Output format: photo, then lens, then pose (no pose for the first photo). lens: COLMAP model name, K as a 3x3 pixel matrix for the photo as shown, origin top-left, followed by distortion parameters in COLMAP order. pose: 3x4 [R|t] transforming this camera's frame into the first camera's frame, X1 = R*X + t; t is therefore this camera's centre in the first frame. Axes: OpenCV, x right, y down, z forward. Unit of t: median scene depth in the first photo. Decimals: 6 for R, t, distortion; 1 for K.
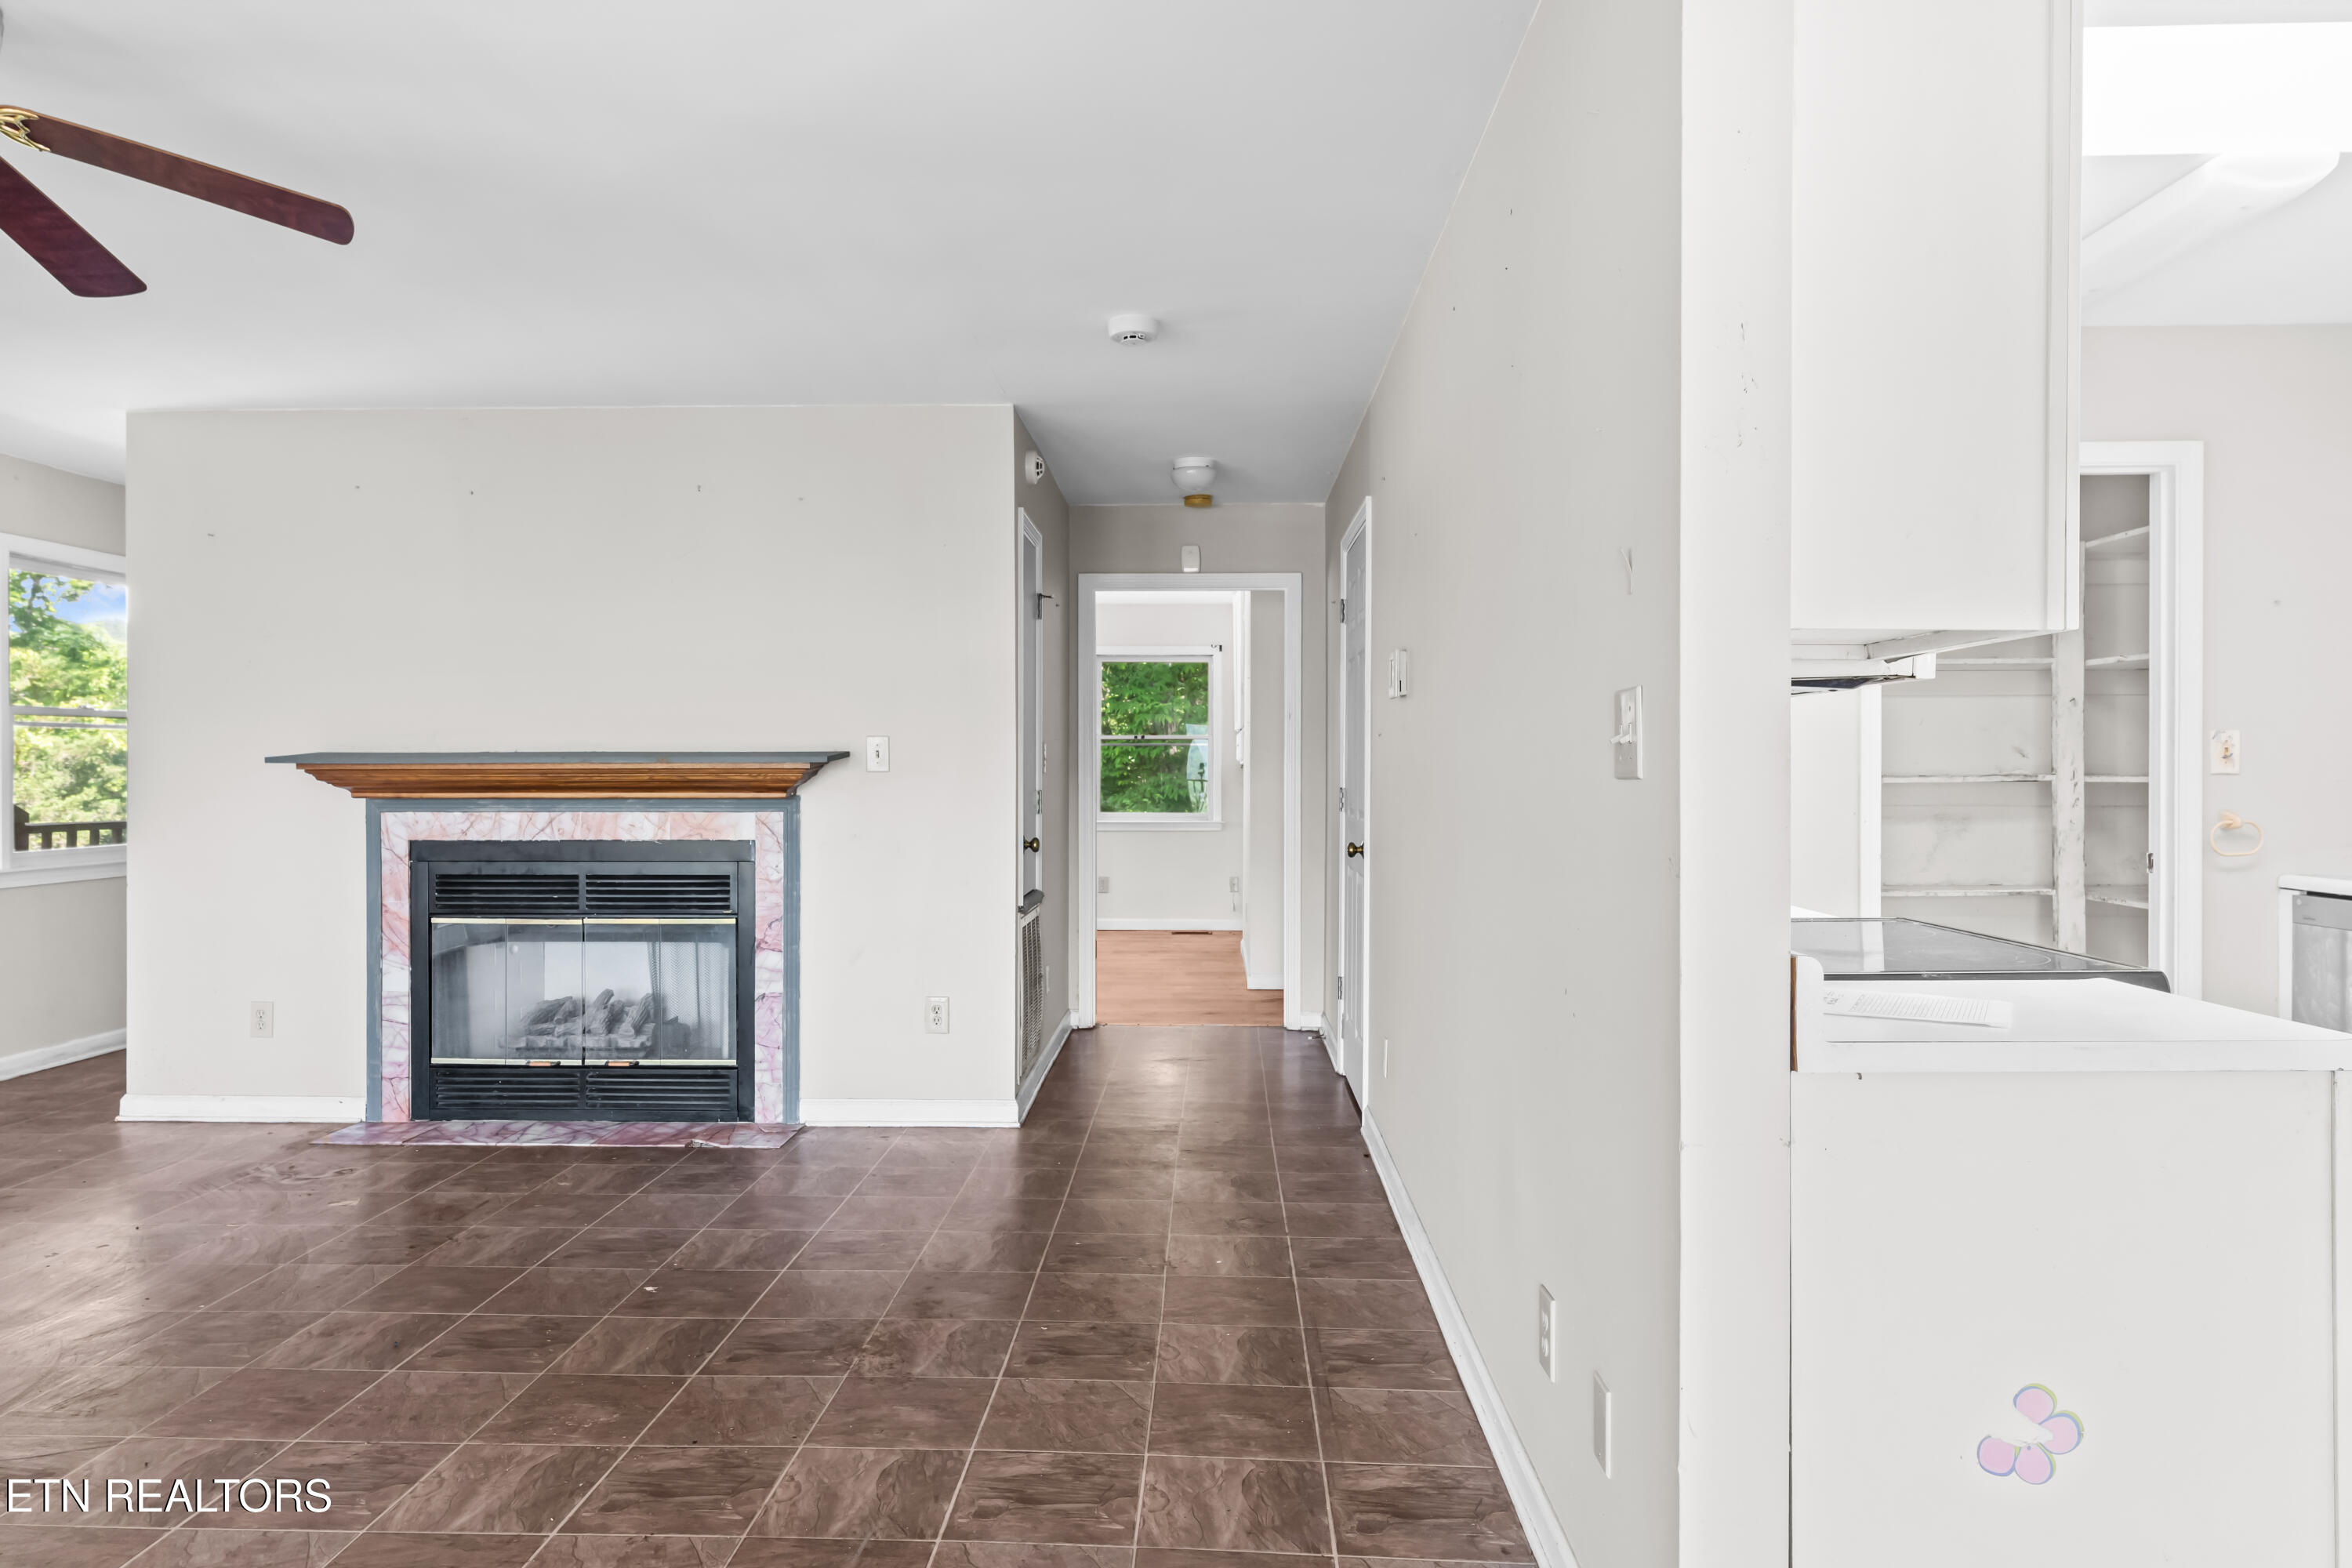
lens RADIAL K [[1447.7, 0, 1164.3], [0, 1447.7, 774.0], [0, 0, 1]] dist [0.003516, -0.003534]
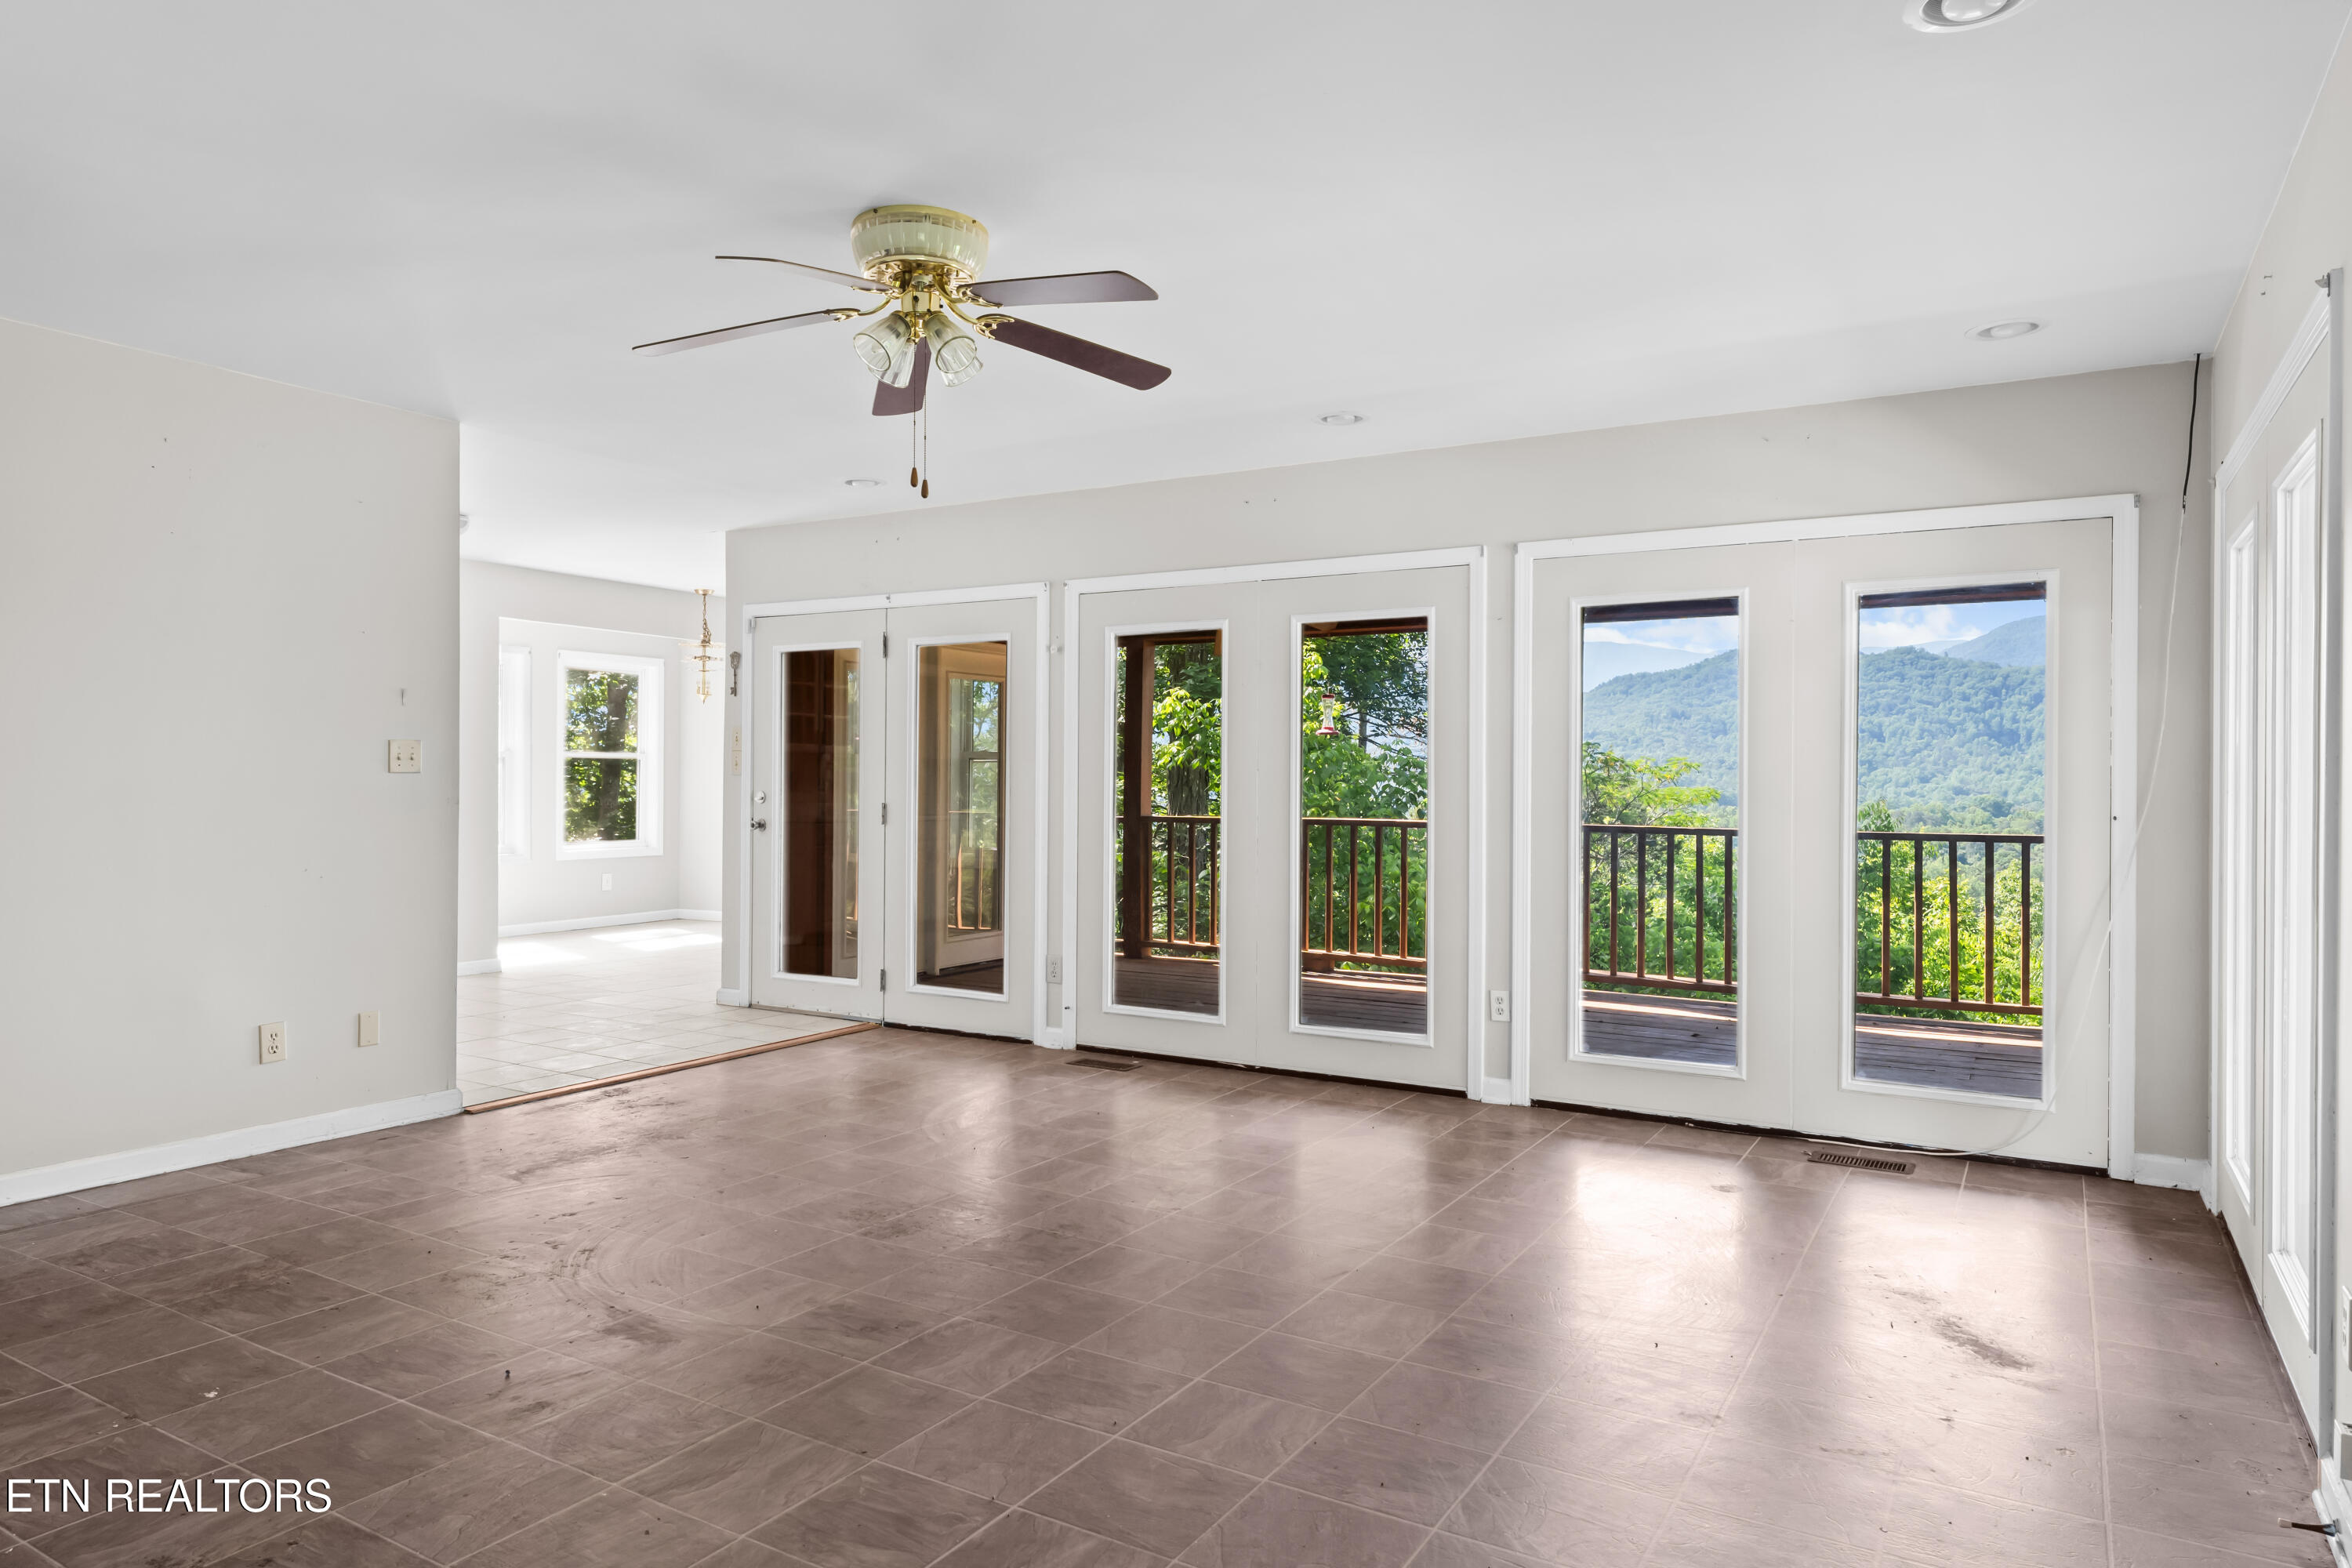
lens RADIAL K [[1447.7, 0, 1184.8], [0, 1447.7, 774.8], [0, 0, 1]] dist [0.003516, -0.003534]
pose [[-0.883771, -0.001907, 0.467916, -0.783200], [-0.006142, 0.999953, -0.007524, 0.003060], [-0.467879, -0.009523, -0.883741, 0.937706]]
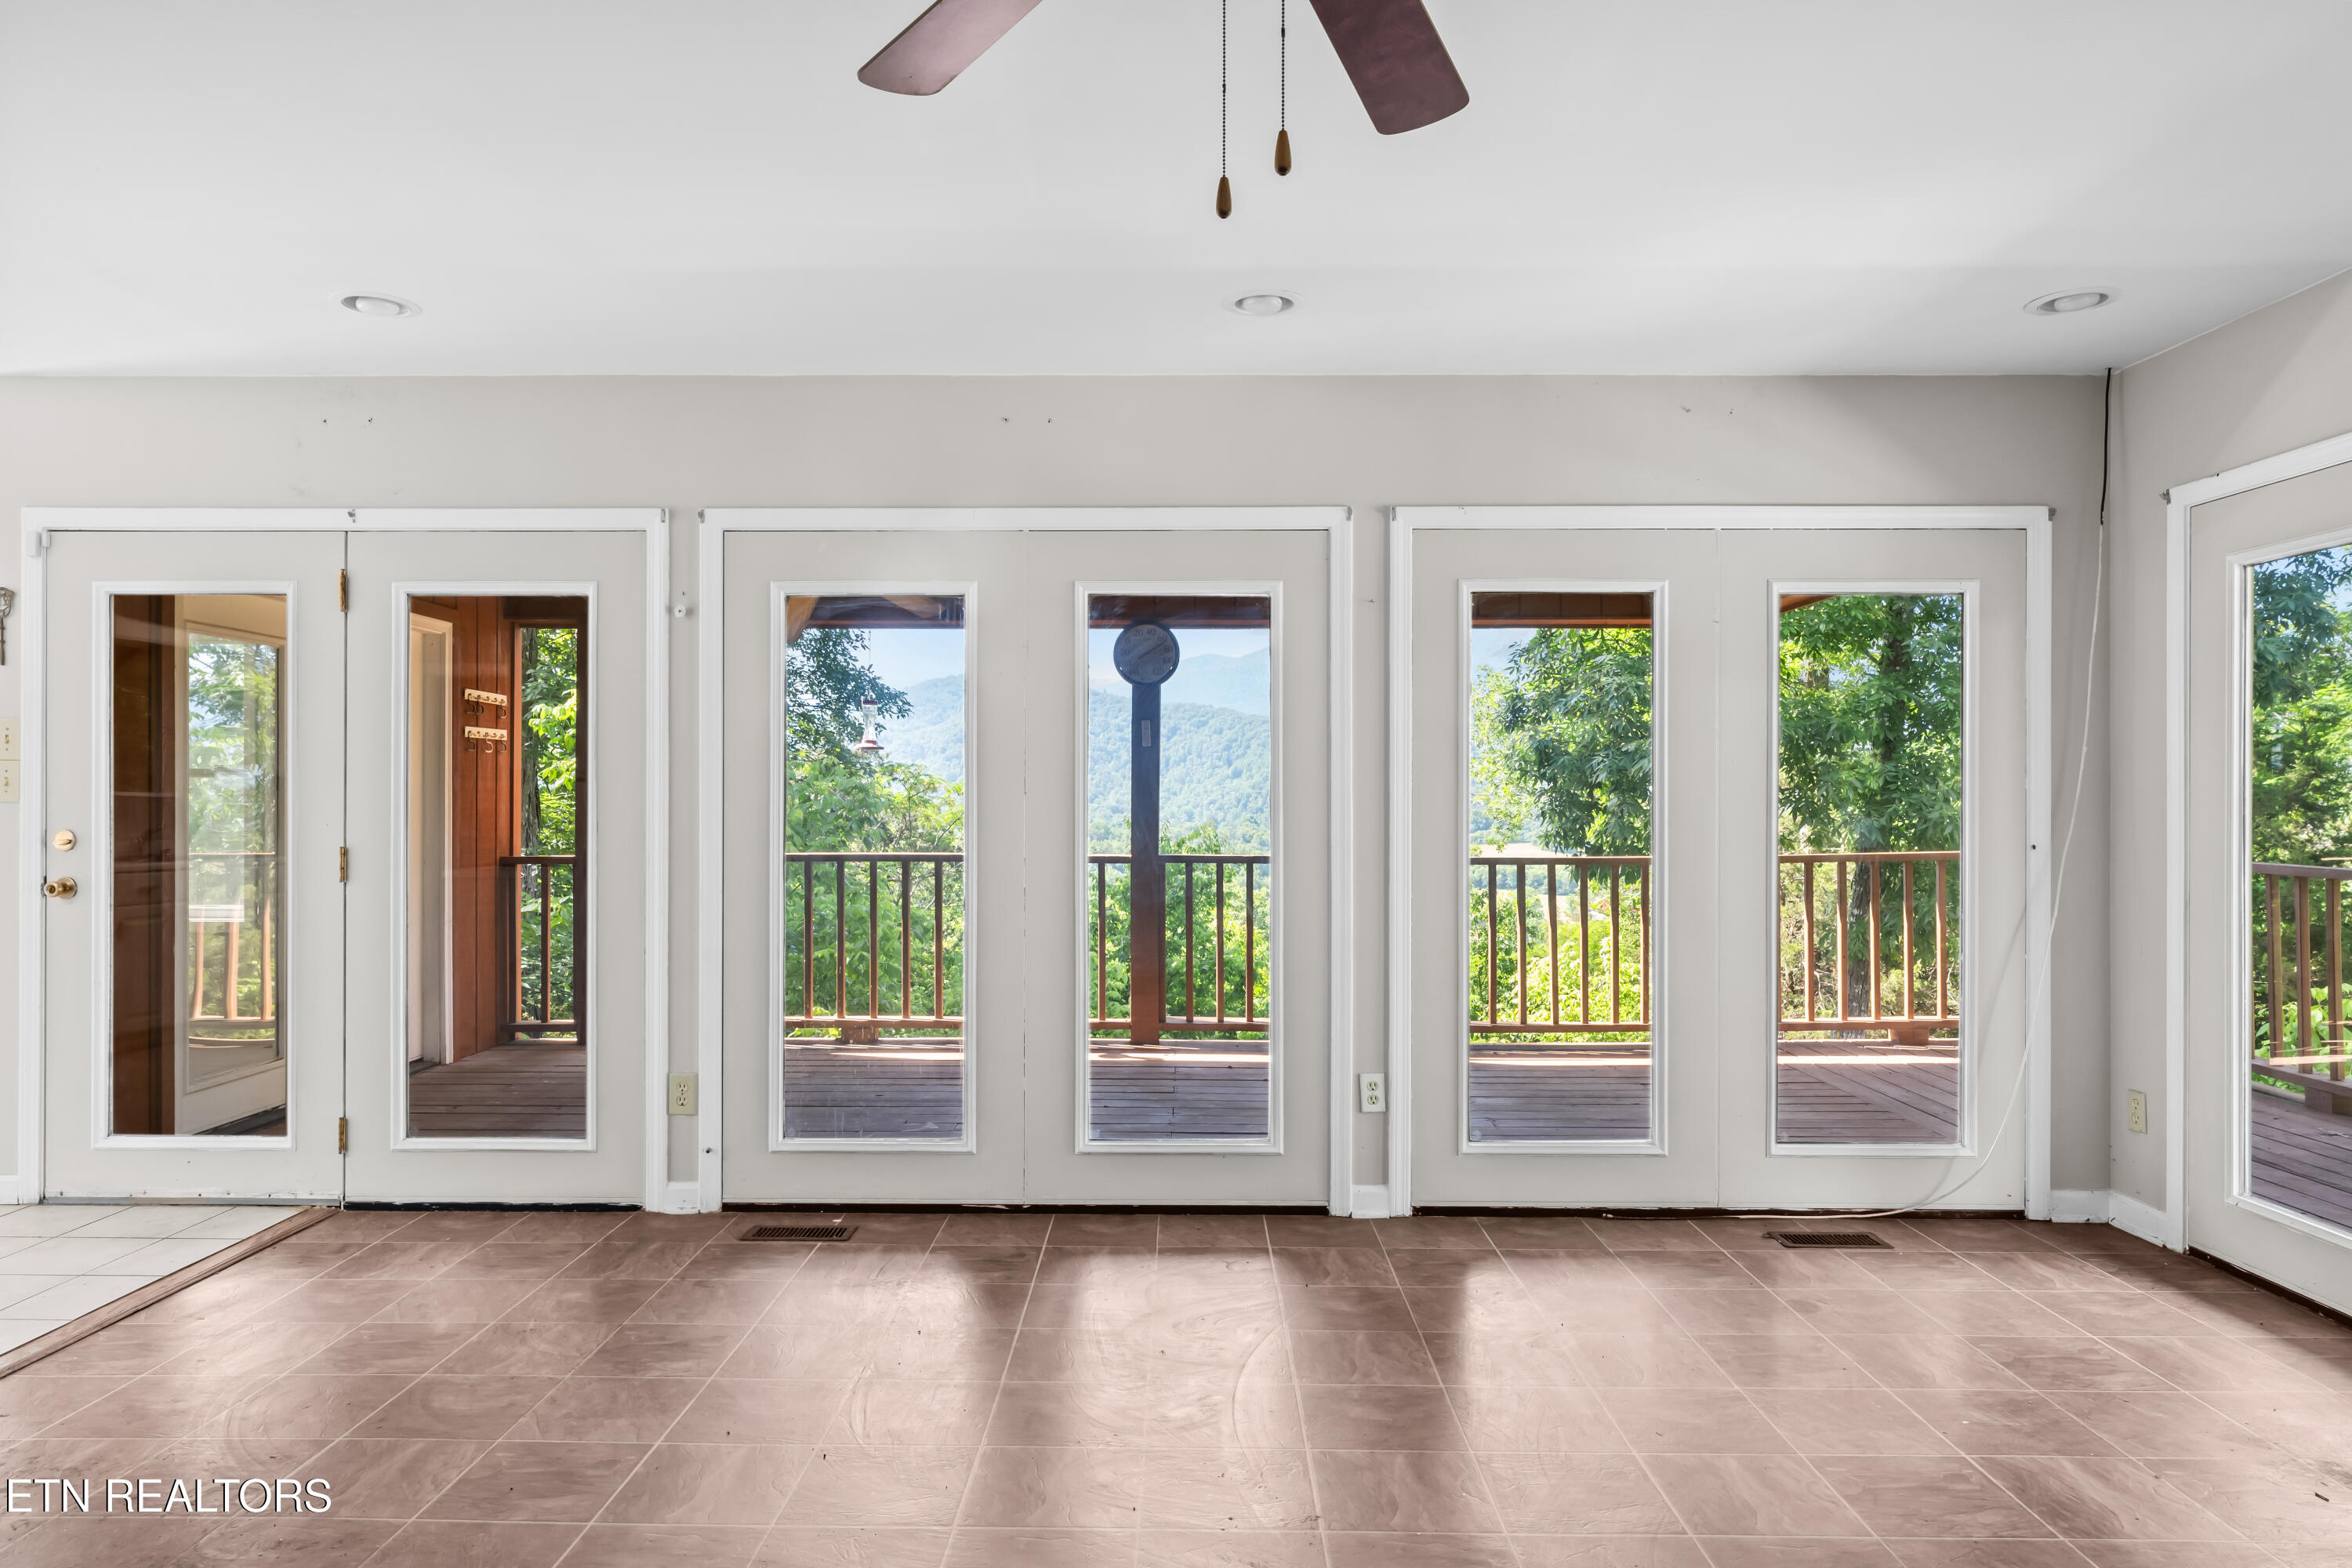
lens RADIAL K [[1447.7, 0, 1169.8], [0, 1447.7, 792.9], [0, 0, 1]] dist [0.003516, -0.003534]
pose [[-0.999308, -0.000260, -0.037182, -0.442245], [0.000192, 0.999926, -0.012134, 0.000755], [0.037183, -0.012132, -0.999235, 0.771396]]
